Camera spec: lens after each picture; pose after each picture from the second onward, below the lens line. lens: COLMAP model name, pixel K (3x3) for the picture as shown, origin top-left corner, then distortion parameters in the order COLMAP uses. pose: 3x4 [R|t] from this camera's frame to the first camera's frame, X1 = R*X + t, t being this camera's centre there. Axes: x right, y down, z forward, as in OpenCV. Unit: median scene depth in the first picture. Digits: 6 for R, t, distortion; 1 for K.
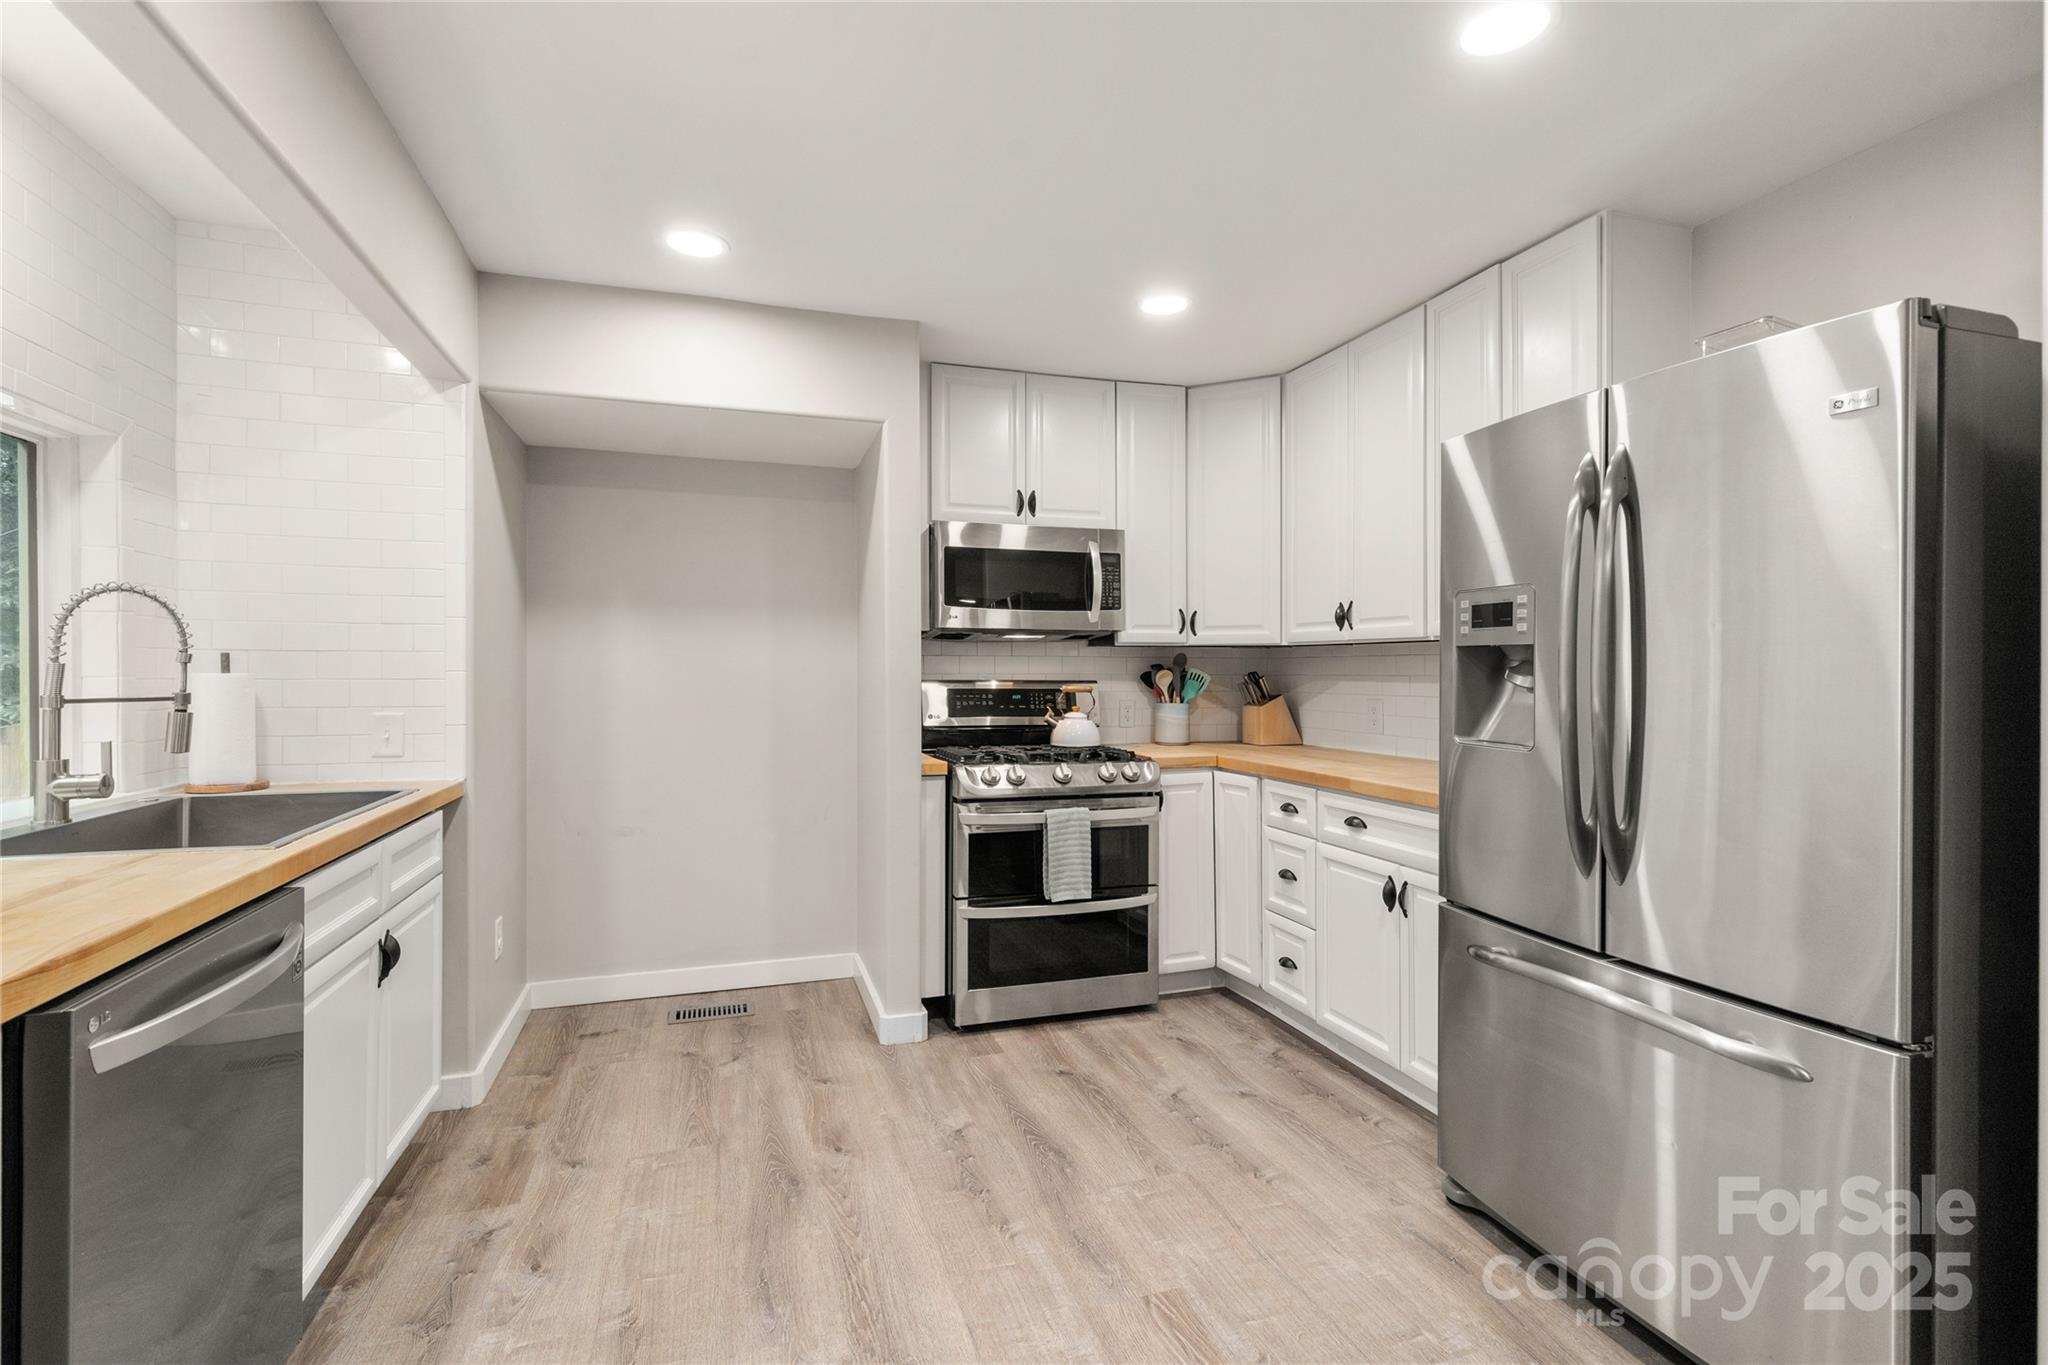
lens RADIAL K [[905.4, 0, 1020.8], [0, 905.4, 676.4], [0, 0, 1]] dist [0.002136, 0.000004]
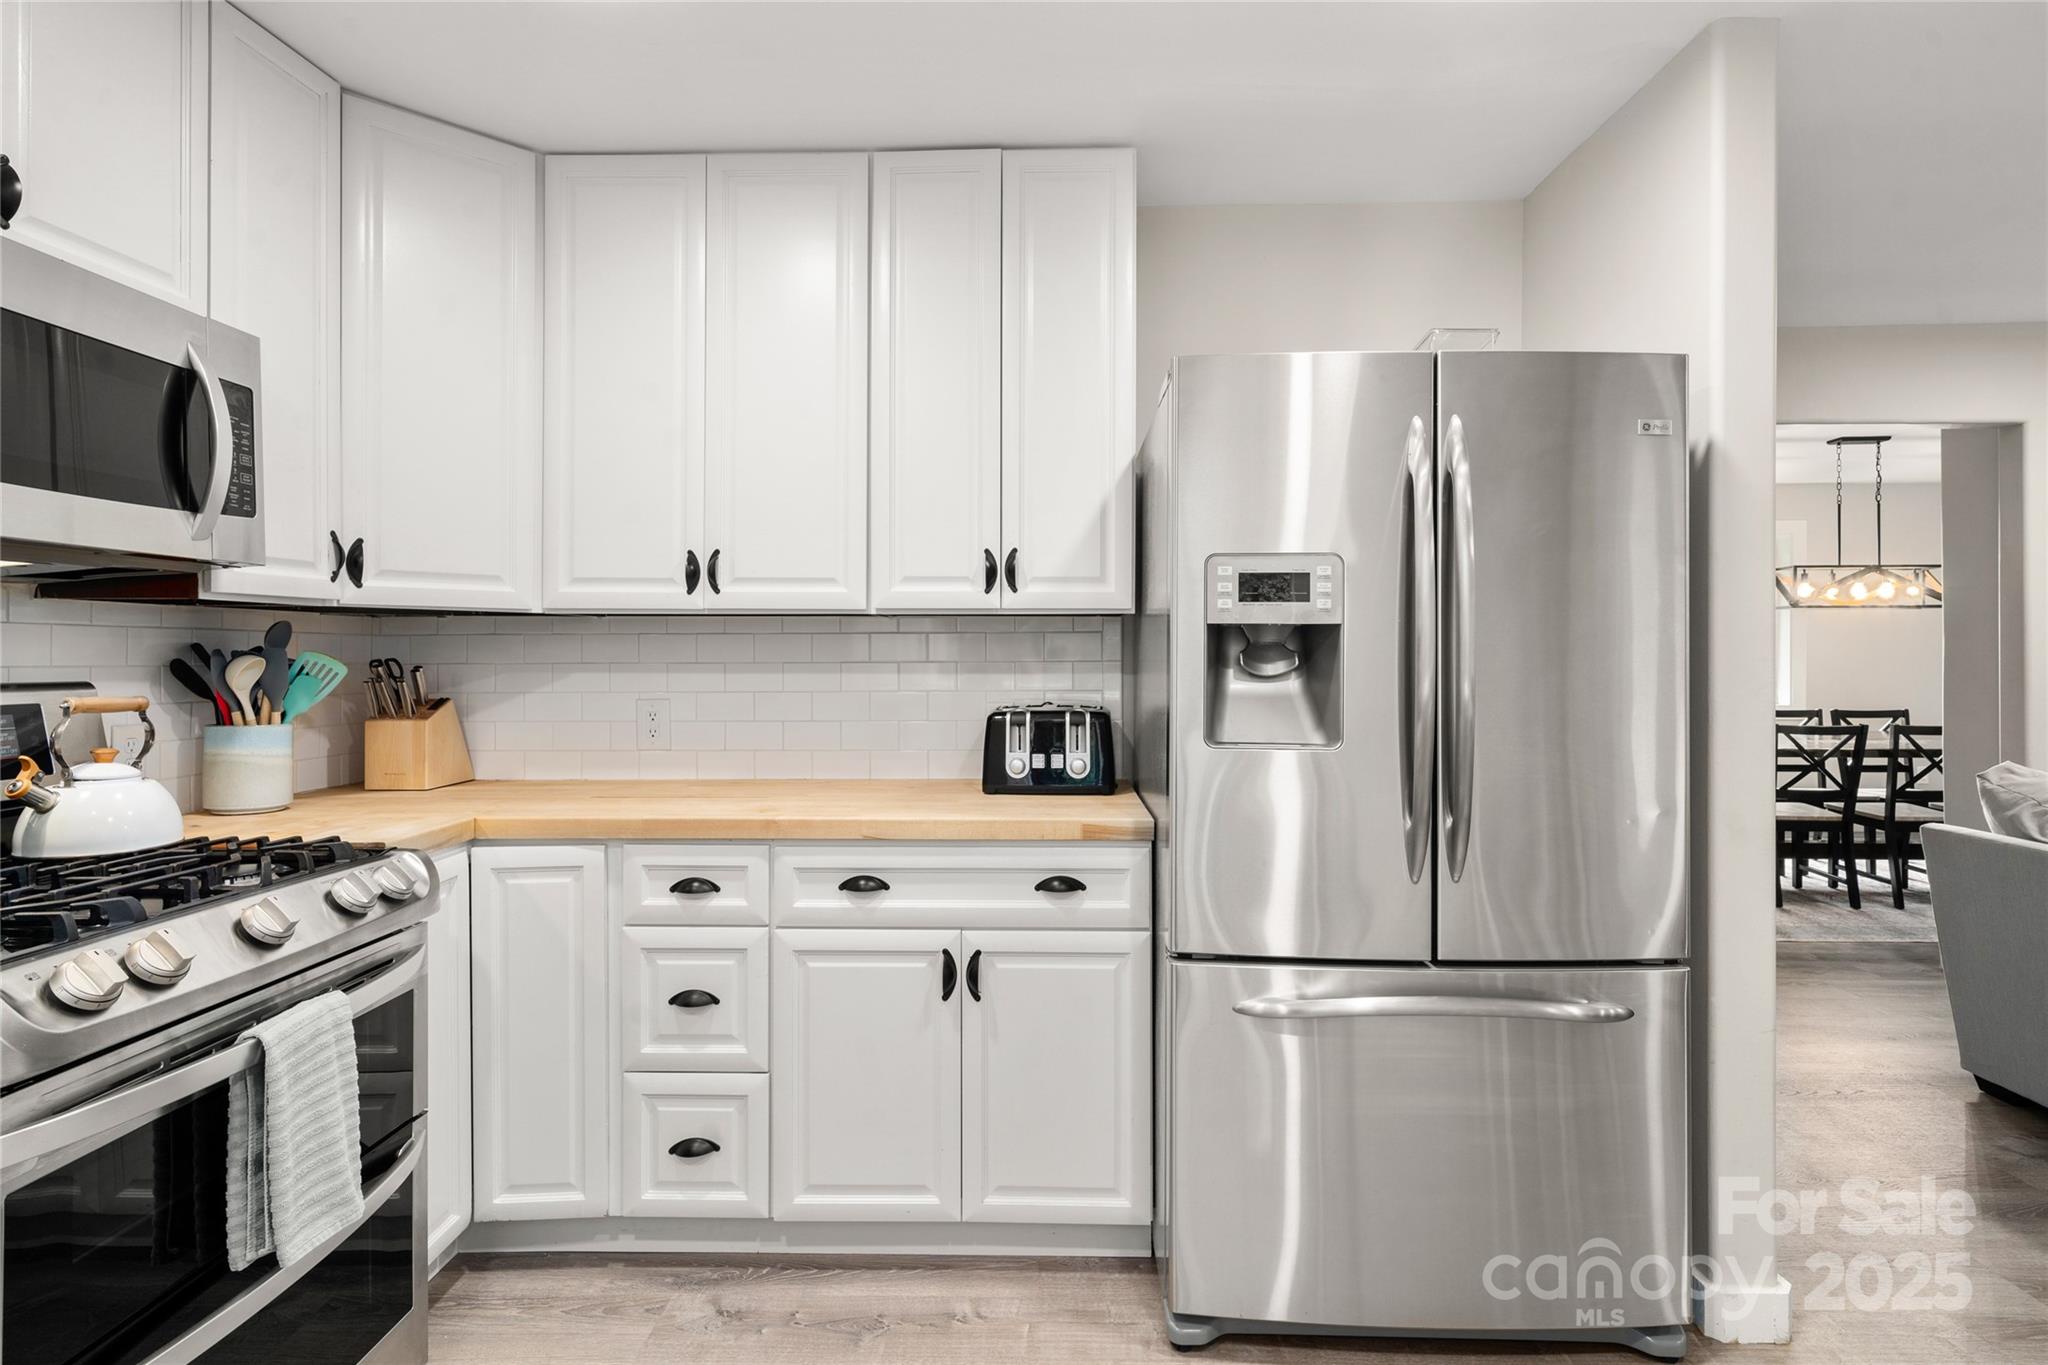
lens RADIAL K [[1004.4, 0, 1074.2], [0, 1004.4, 646.8], [0, 0, 1]] dist [0.003979, 0.000790]
pose [[0.346634, 0.003098, 0.937995, -0.238129], [0.008887, 0.999939, -0.006587, -0.005900], [-0.937958, 0.010619, 0.346585, 0.529128]]
